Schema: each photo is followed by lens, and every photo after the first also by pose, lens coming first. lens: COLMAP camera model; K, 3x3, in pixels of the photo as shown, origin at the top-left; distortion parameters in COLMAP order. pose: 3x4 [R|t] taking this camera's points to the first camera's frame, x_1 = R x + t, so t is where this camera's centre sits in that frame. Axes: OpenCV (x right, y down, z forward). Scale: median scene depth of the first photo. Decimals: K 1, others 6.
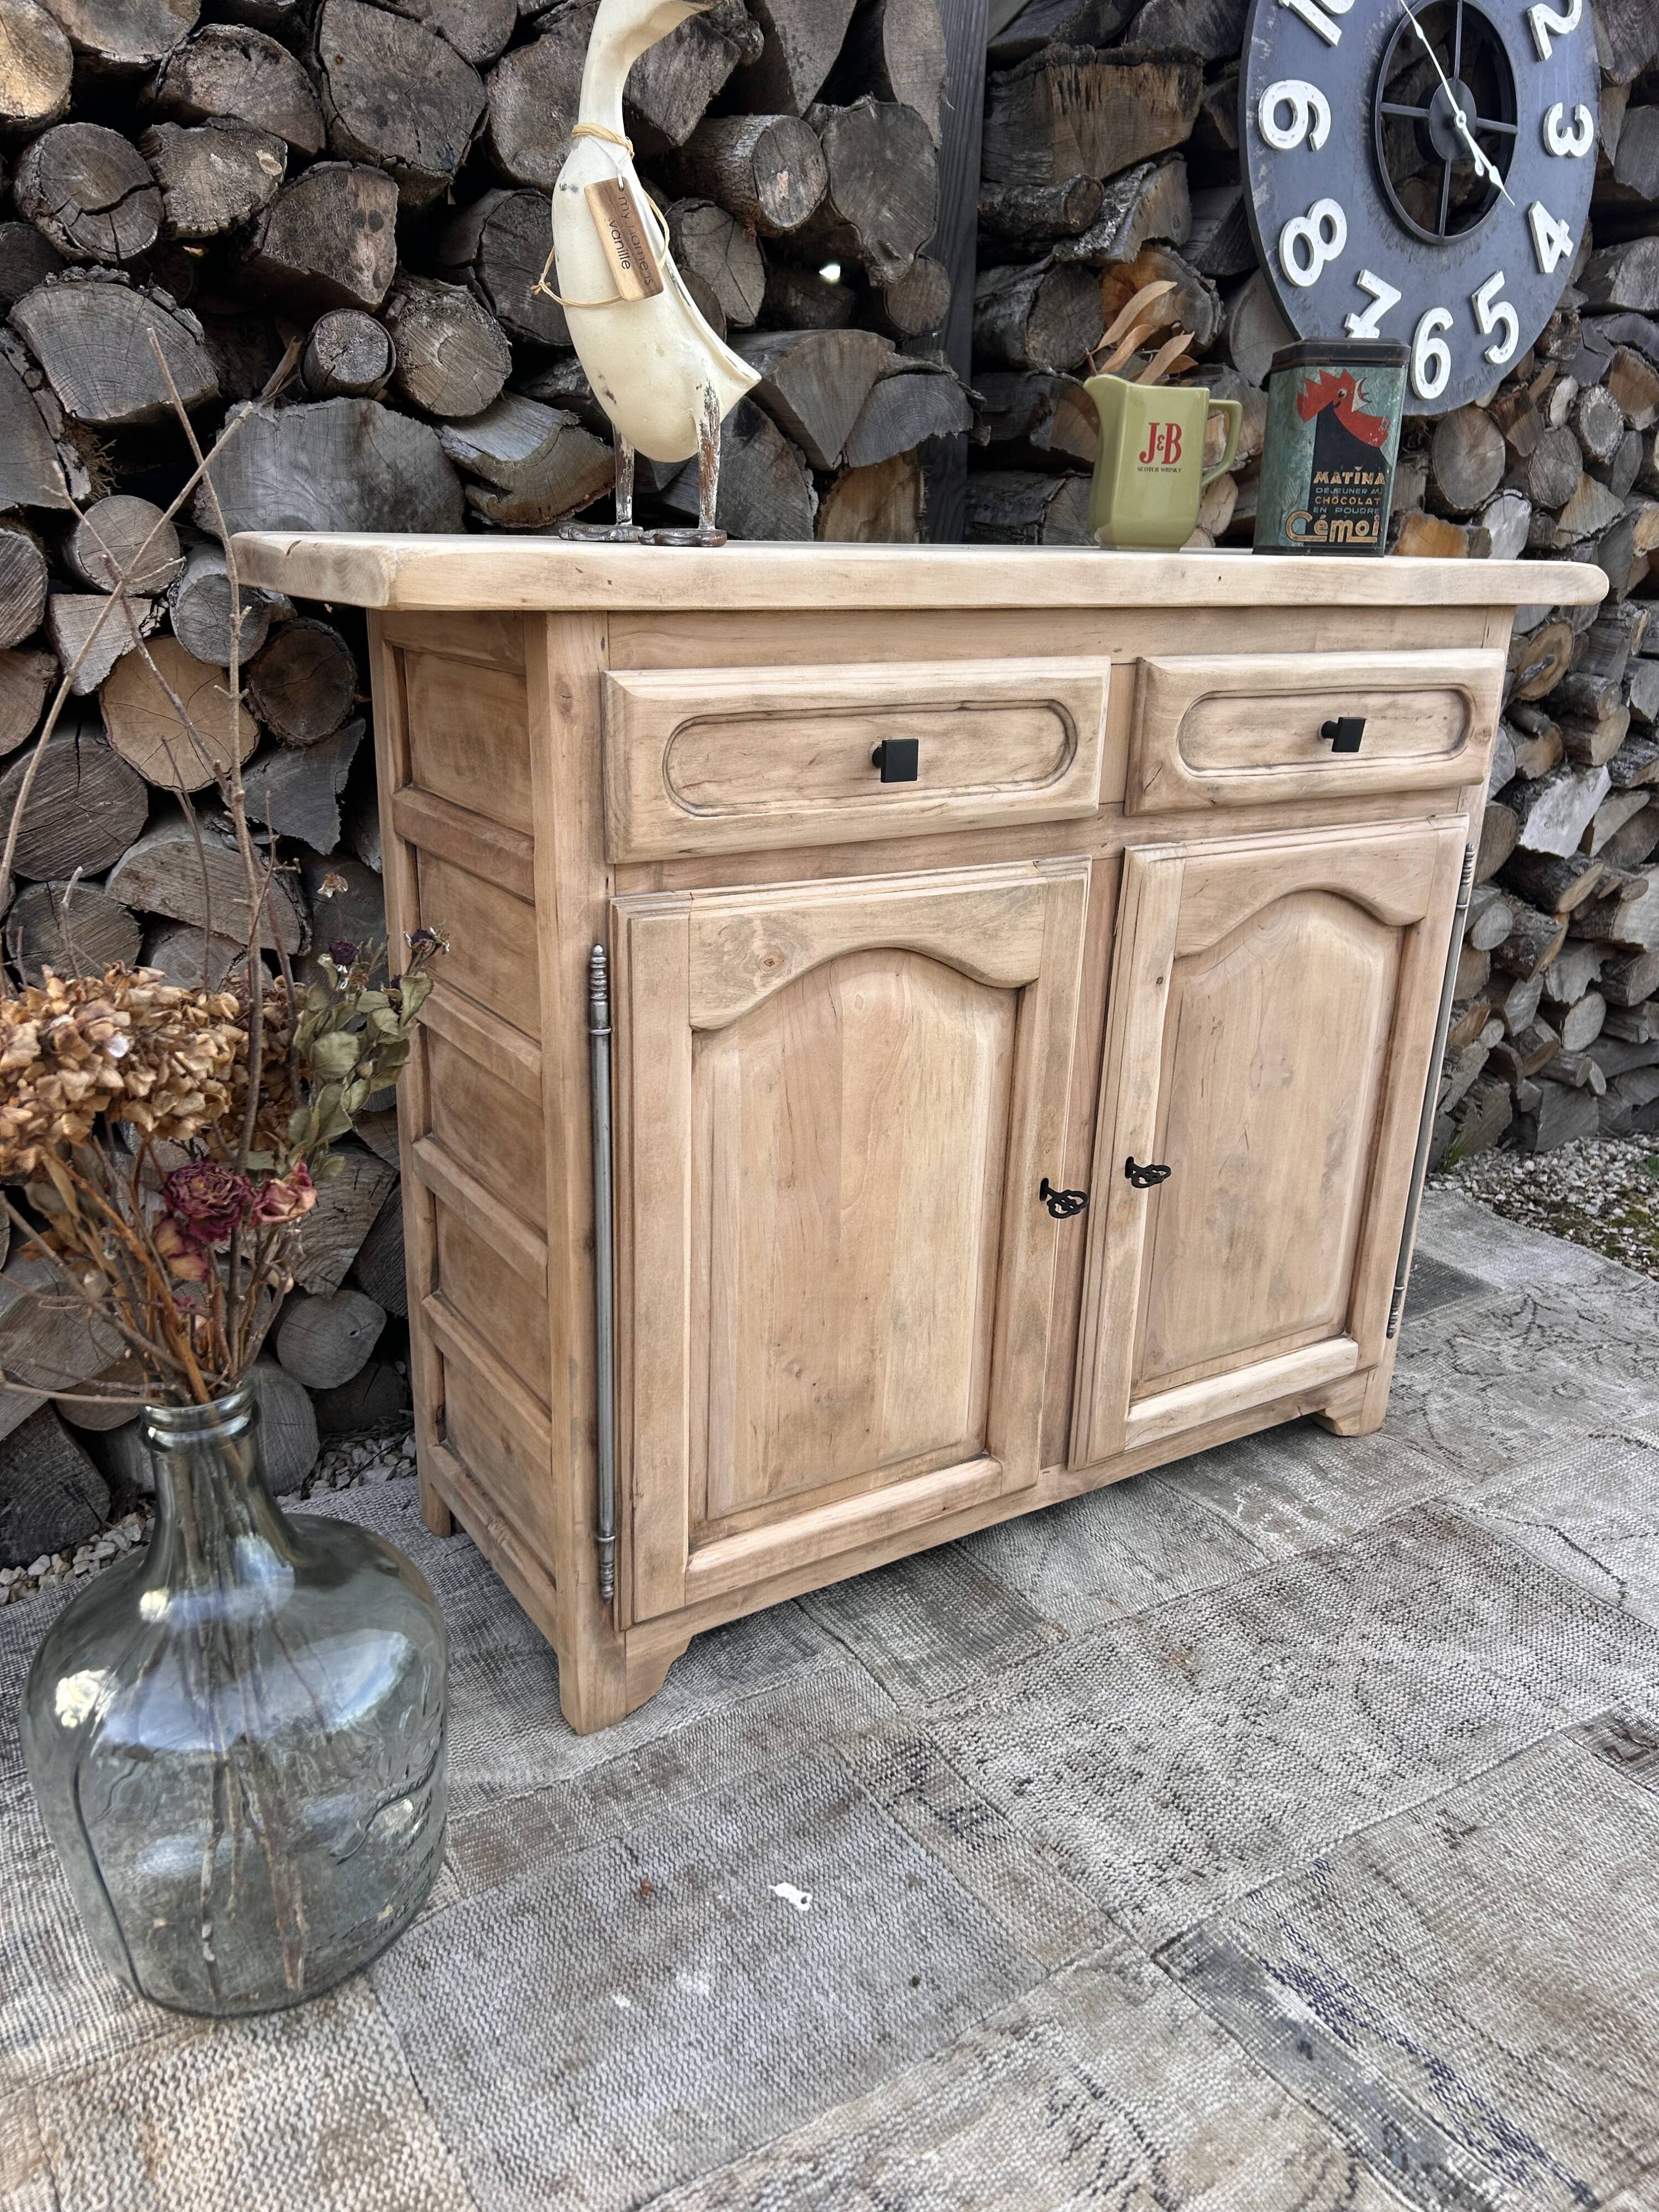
lens RADIAL K [[1647.0, 0, 814.7], [0, 1647.0, 1110.2], [0, 0, 1]] dist [0.049502, -0.054174]
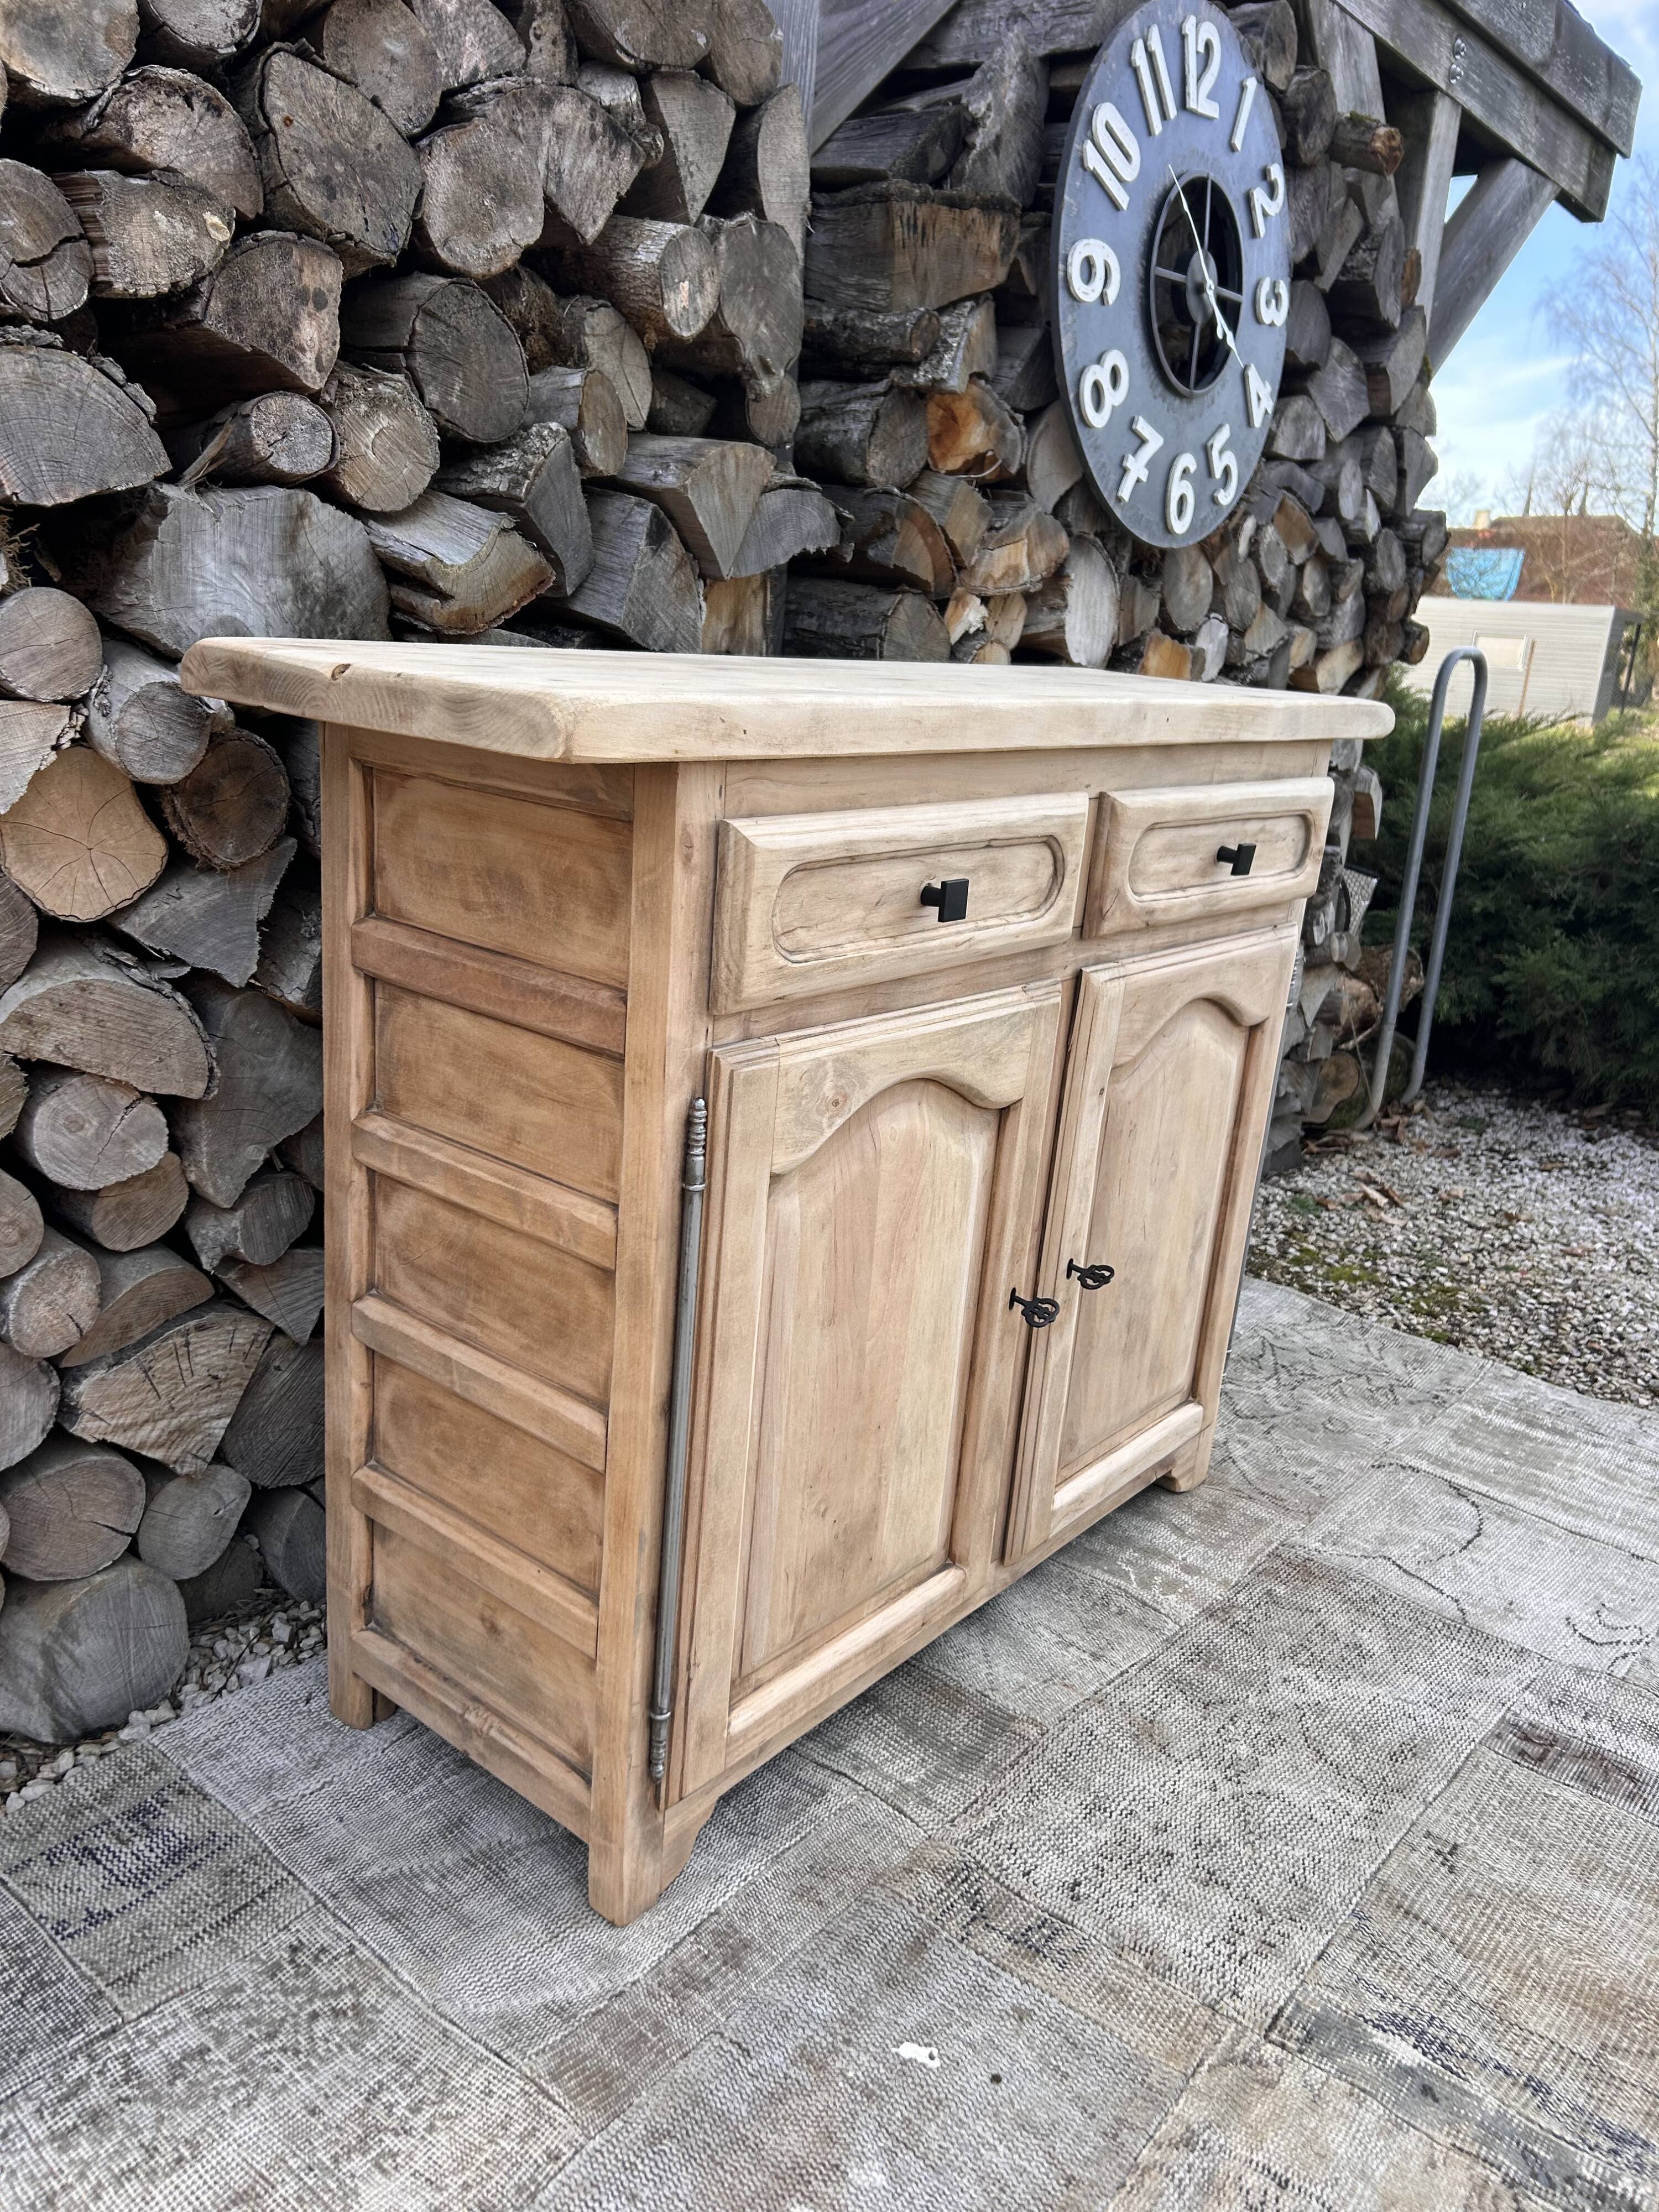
lens RADIAL K [[1656.7, 0, 824.9], [0, 1656.7, 1117.6], [0, 0, 1]] dist [0.041162, -0.042380]
pose [[0.947770, -0.046323, 0.315572, -0.291445], [0.051906, 0.998609, -0.009305, -0.061184], [-0.314702, 0.025199, 0.948856, 0.054759]]
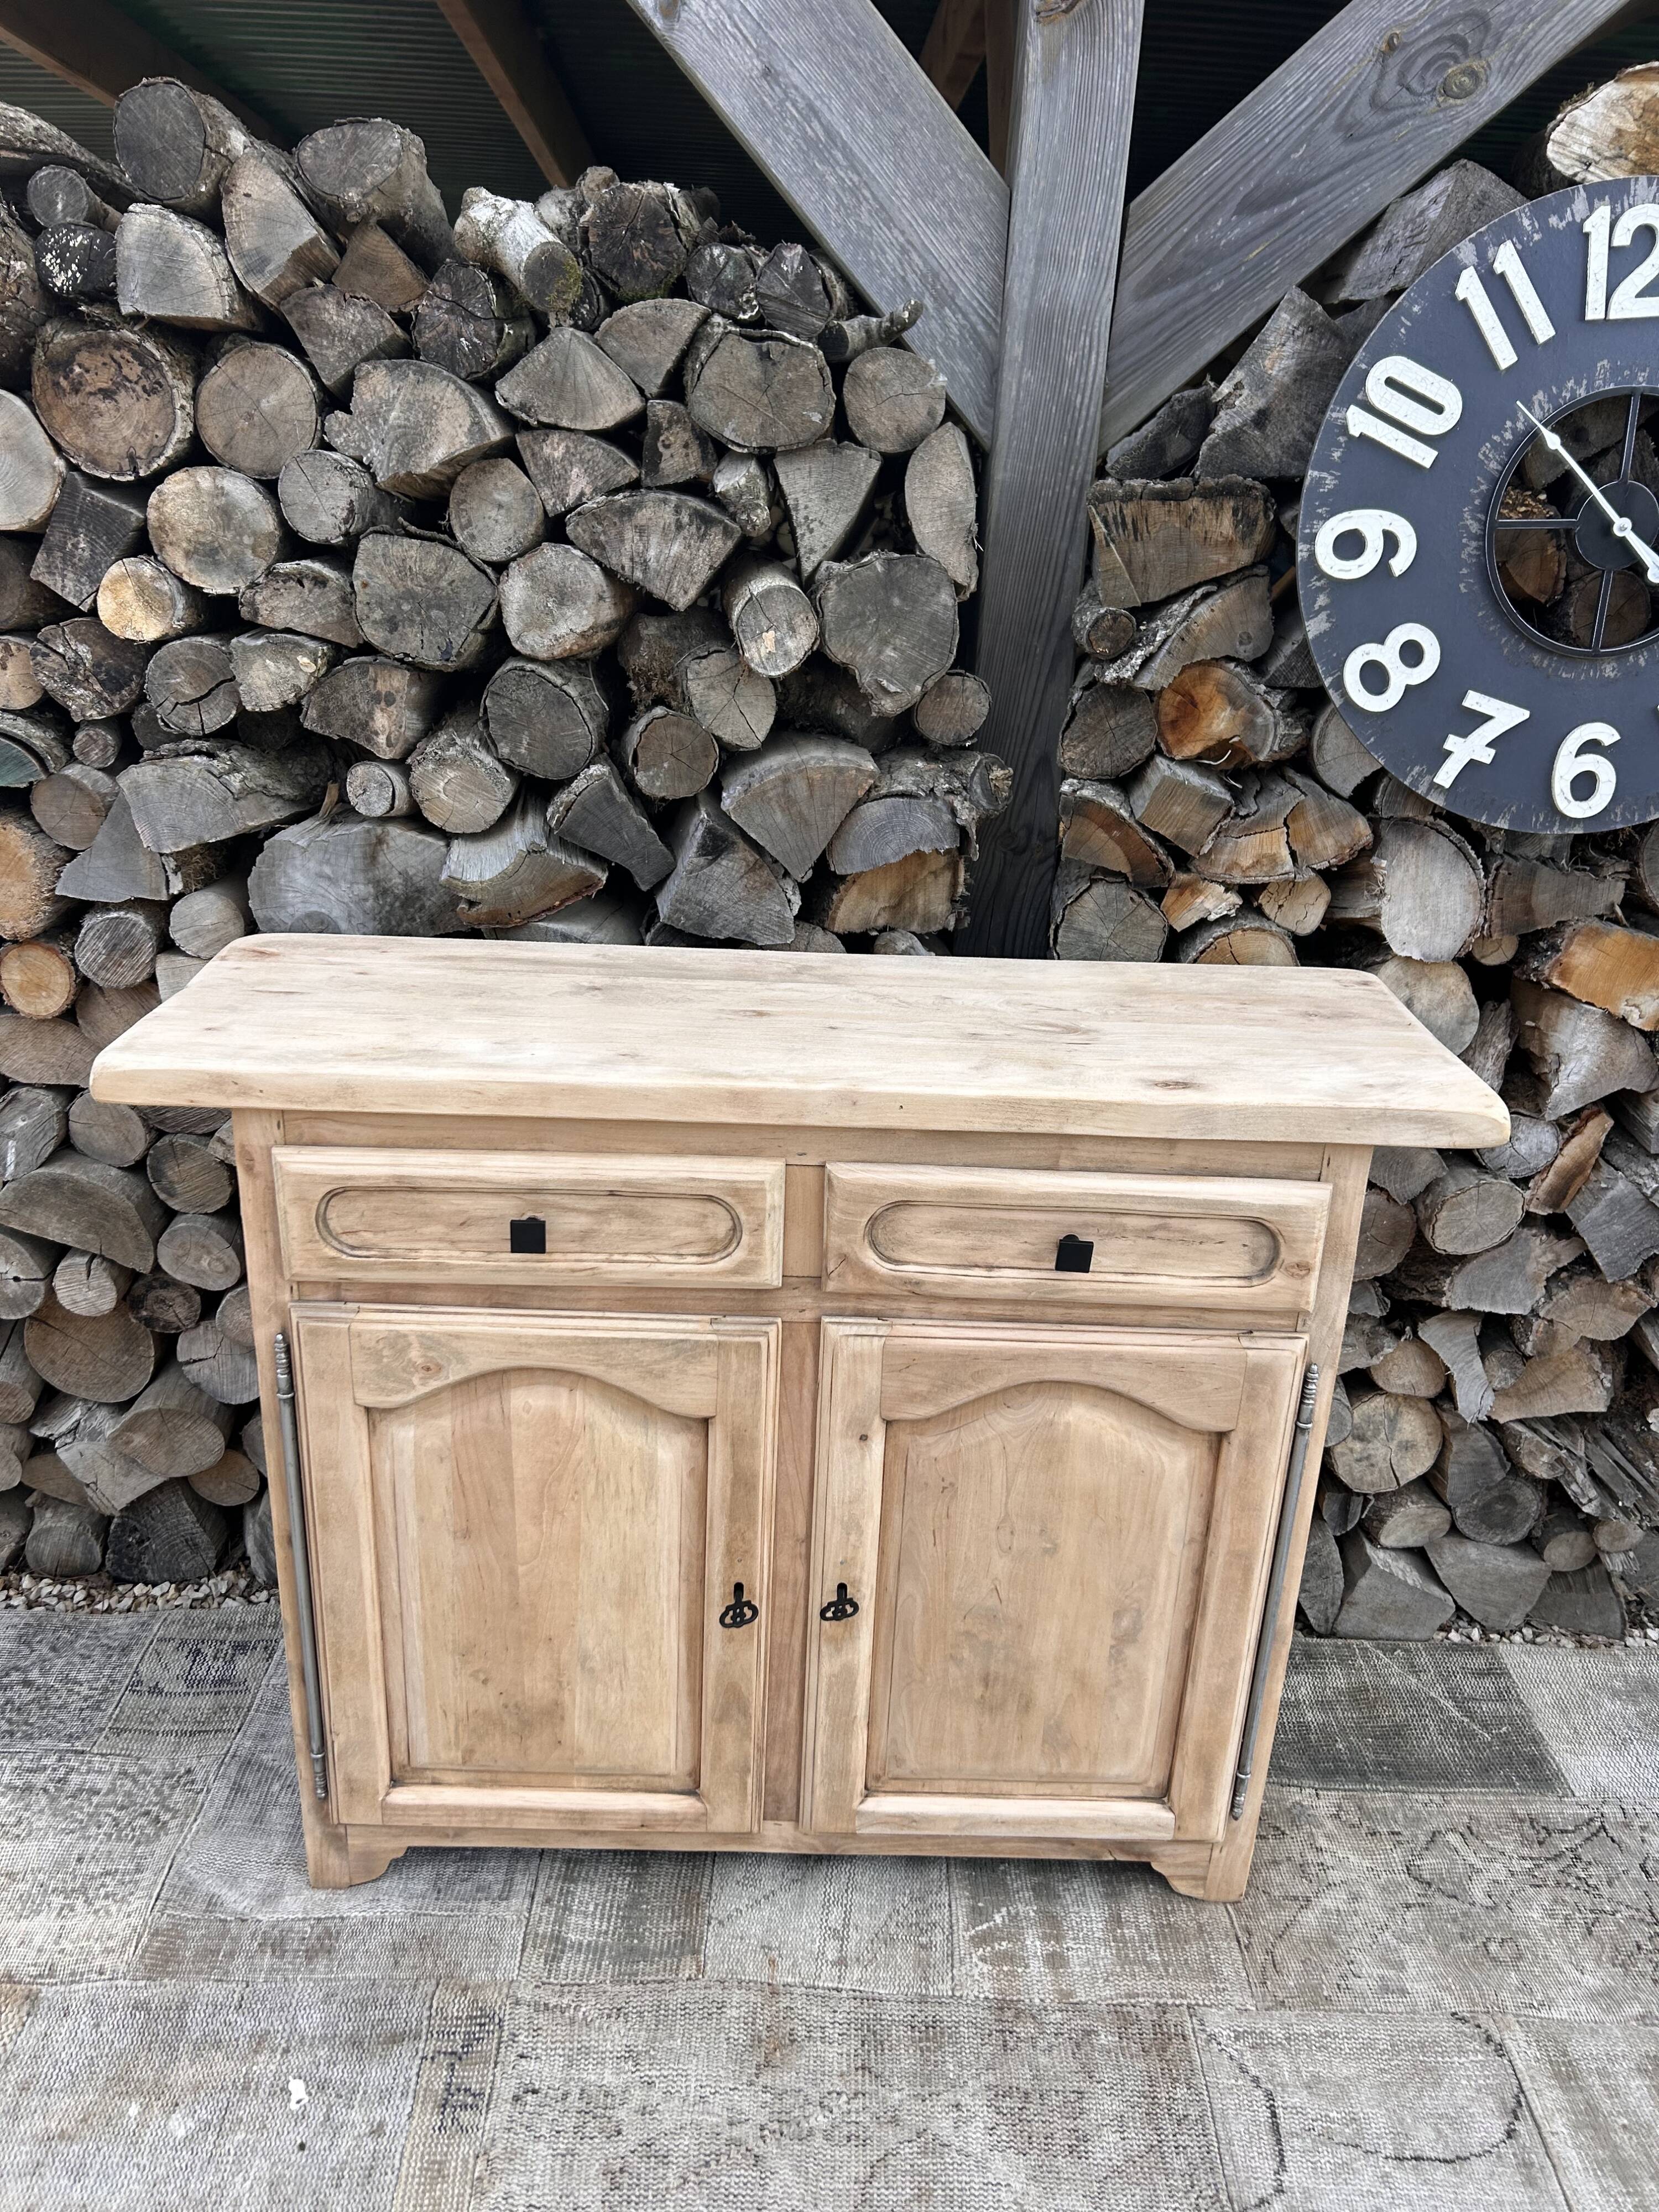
lens RADIAL K [[1643.0, 0, 832.6], [0, 1643.0, 1117.1], [0, 0, 1]] dist [0.038255, -0.040785]
pose [[0.852620, 0.203692, -0.481195, 0.657175], [-0.189906, 0.978715, 0.077804, -0.358794], [0.486801, 0.025044, 0.873154, 0.062950]]
